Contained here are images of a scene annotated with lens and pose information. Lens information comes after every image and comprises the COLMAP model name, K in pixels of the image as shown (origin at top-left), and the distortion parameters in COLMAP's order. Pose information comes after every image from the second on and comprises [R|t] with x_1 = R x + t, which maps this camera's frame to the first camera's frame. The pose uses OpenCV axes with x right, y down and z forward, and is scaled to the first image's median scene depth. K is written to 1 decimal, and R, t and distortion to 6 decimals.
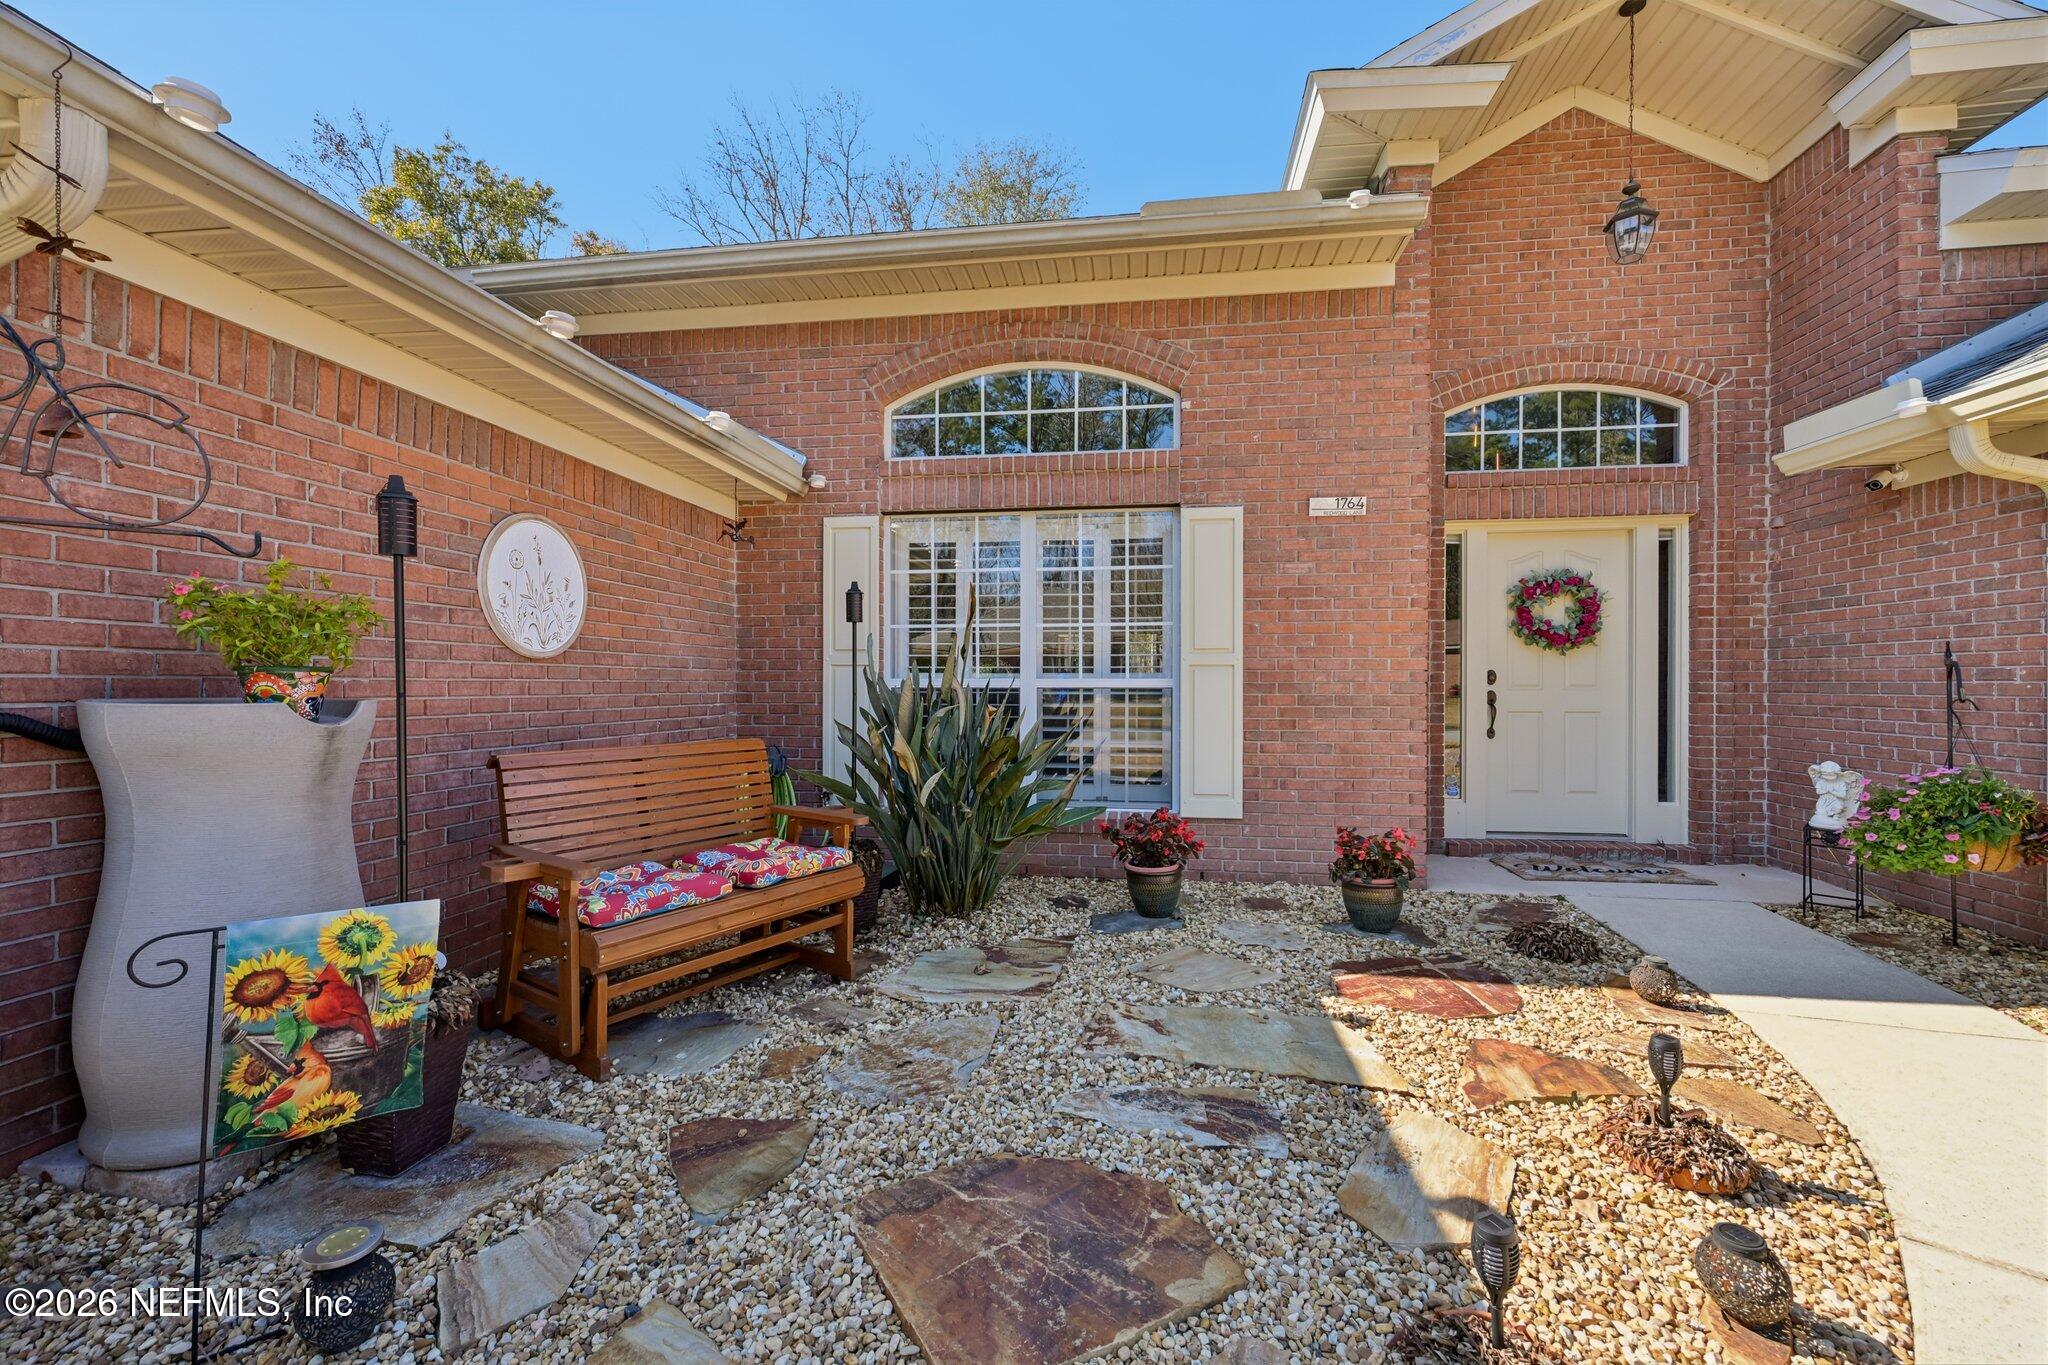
lens RADIAL K [[835.5, 0, 1040.8], [0, 835.5, 687.4], [0, 0, 1]] dist [0.003711, 0.000321]
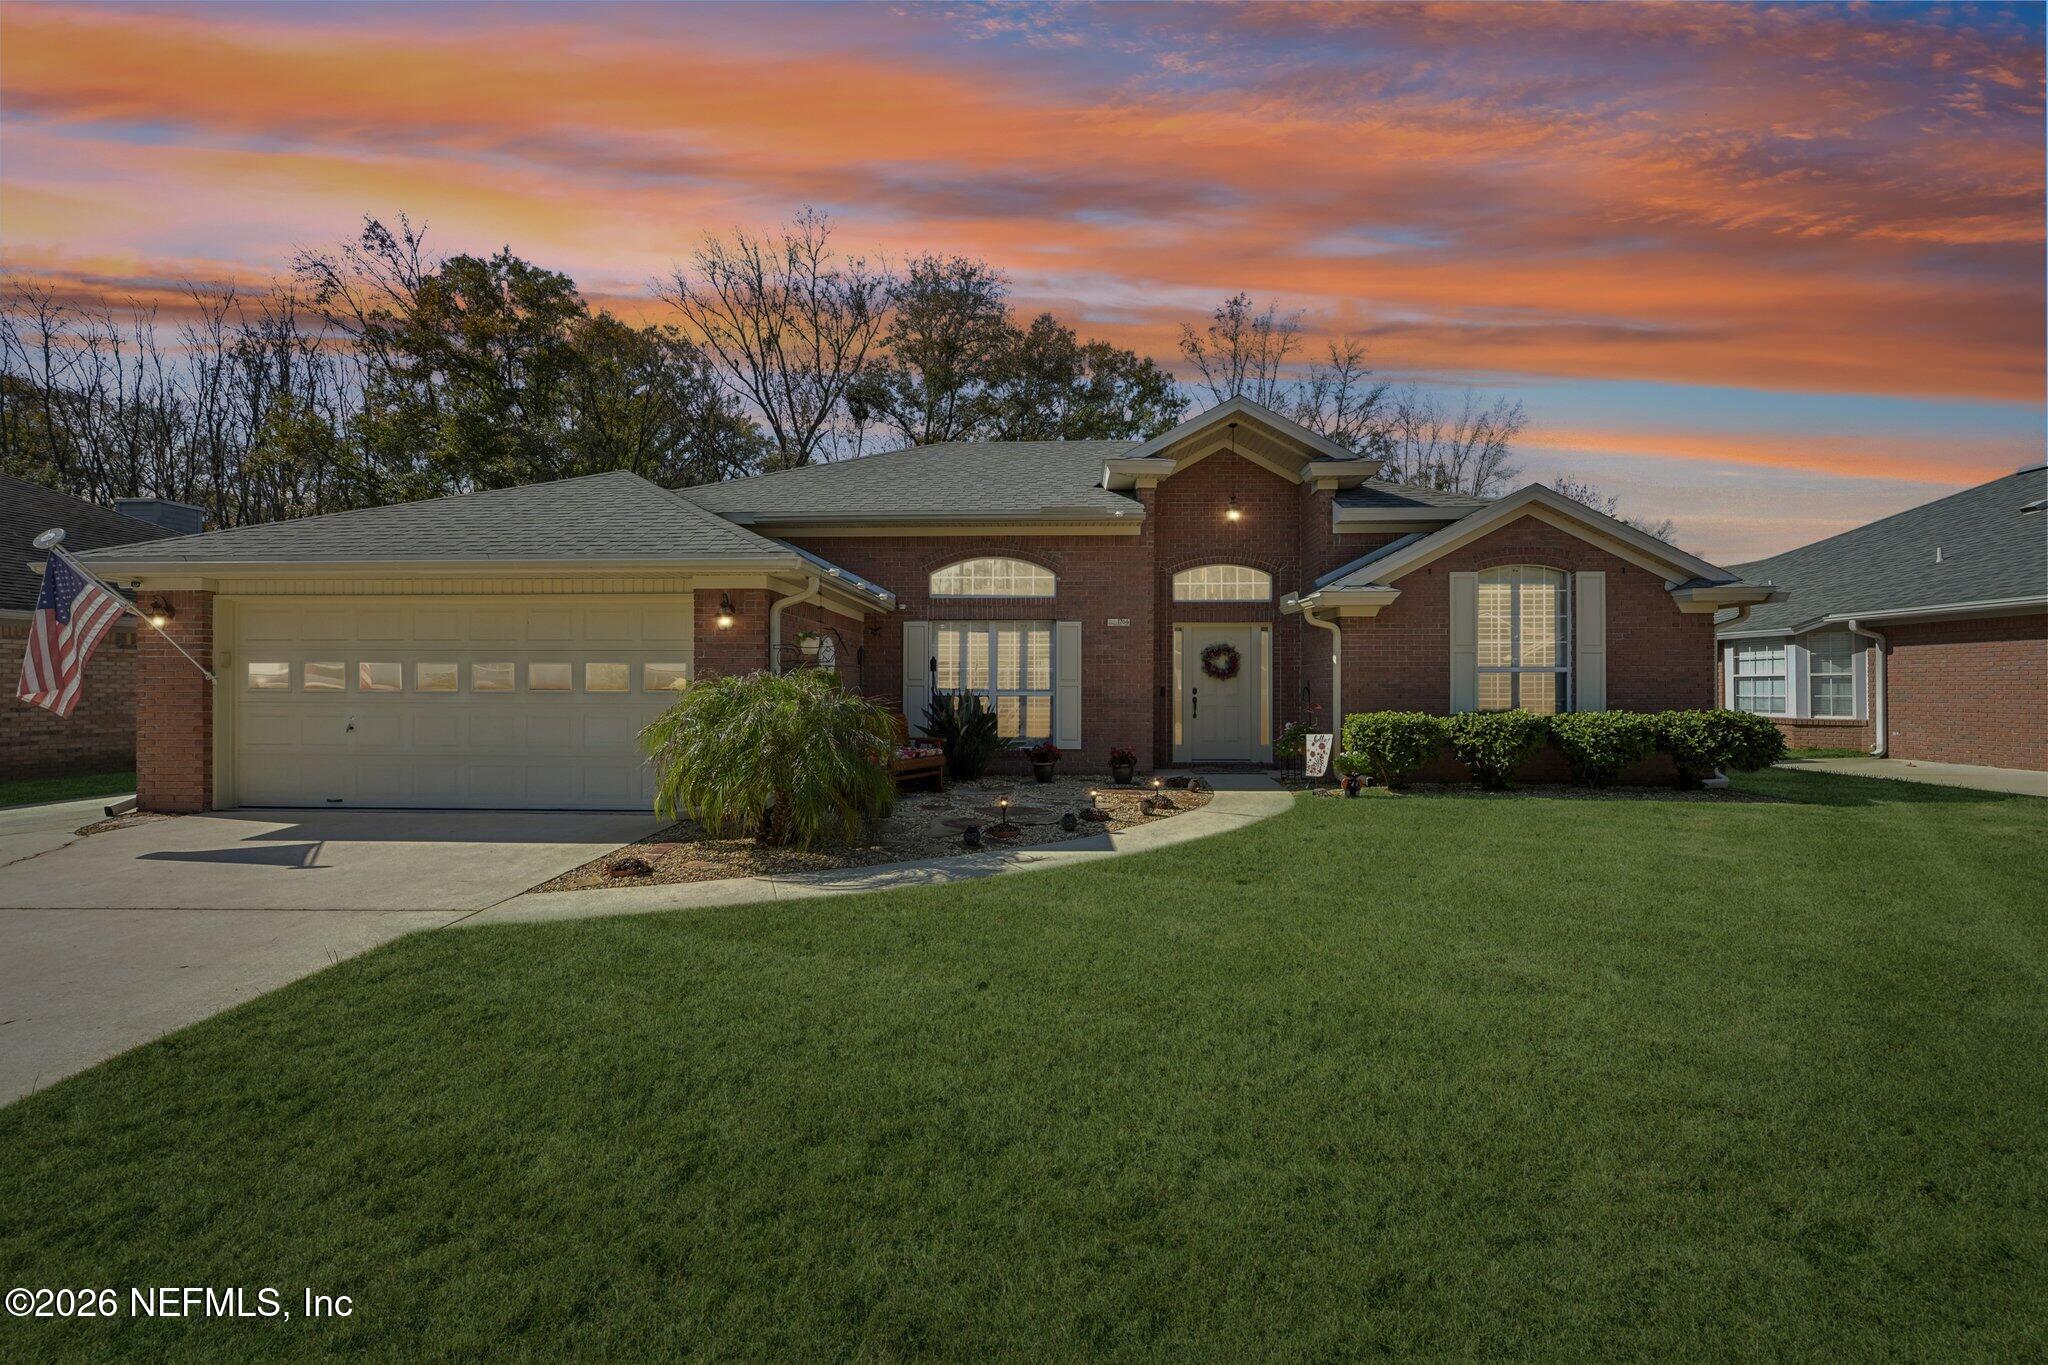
lens RADIAL K [[799.1, 0, 1037.0], [0, 799.1, 687.2], [0, 0, 1]] dist [-0.005860, 0.000128]
pose [[0.995857, 0.000758, 0.090934, -0.093538], [0.000082, 0.999957, -0.009230, -0.002187], [-0.090938, 0.009199, 0.995814, -1.230329]]
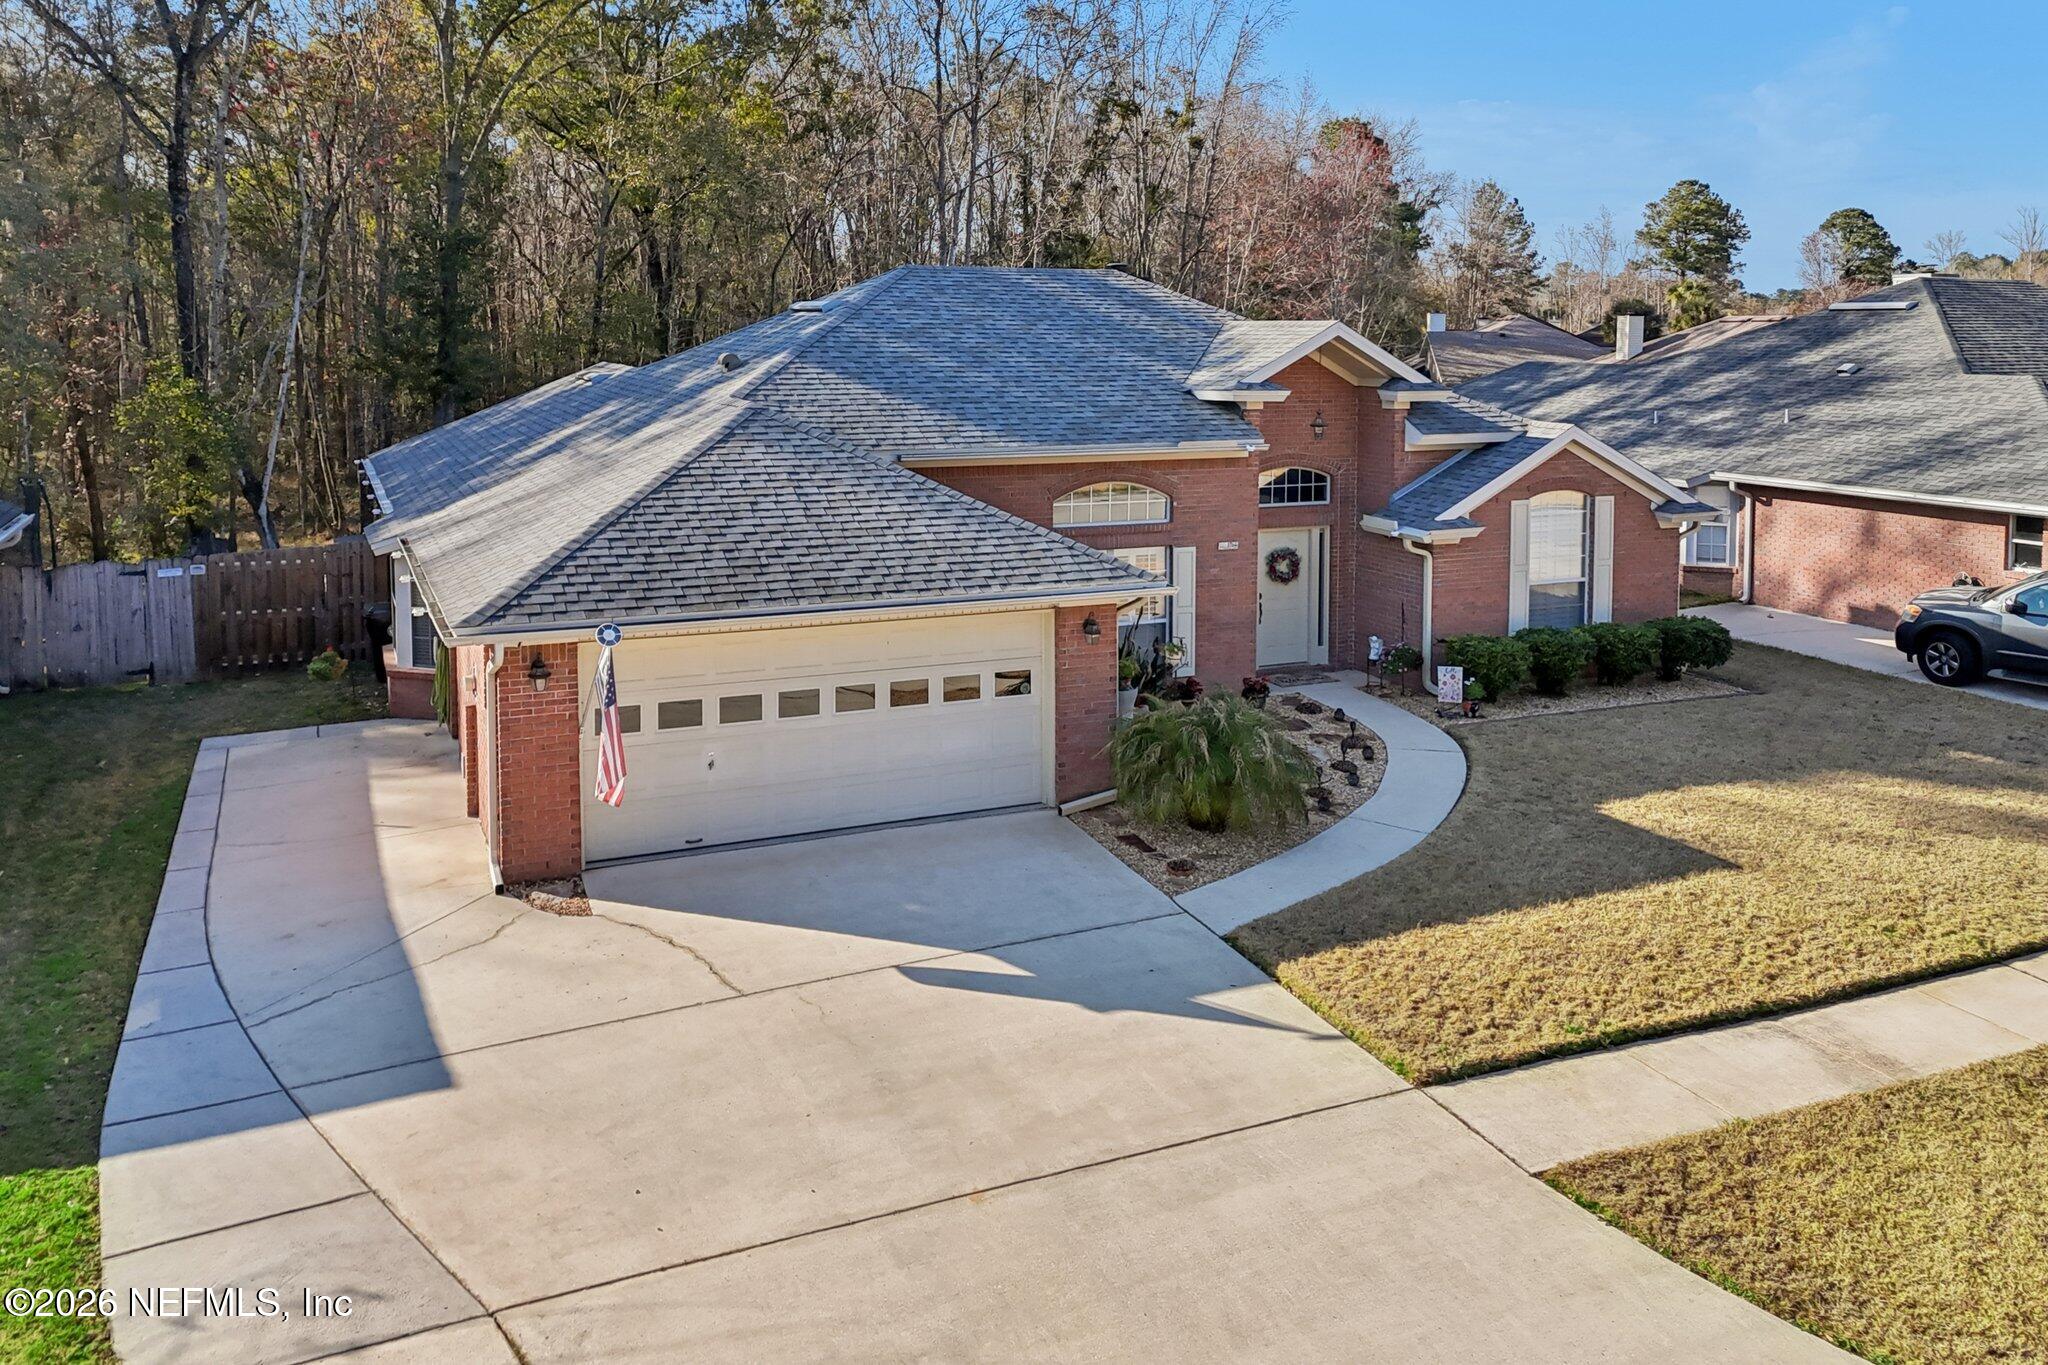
lens RADIAL K [[1571.9, 0, 1013.4], [0, 1571.9, 440.9], [0, 0, 1]] dist [0.026432, 0.010049]
pose [[0.853357, -0.032032, 0.520342, -2.360998], [-0.001038, 0.998004, 0.063139, -0.746155], [-0.521326, -0.054420, 0.851621, -2.372146]]
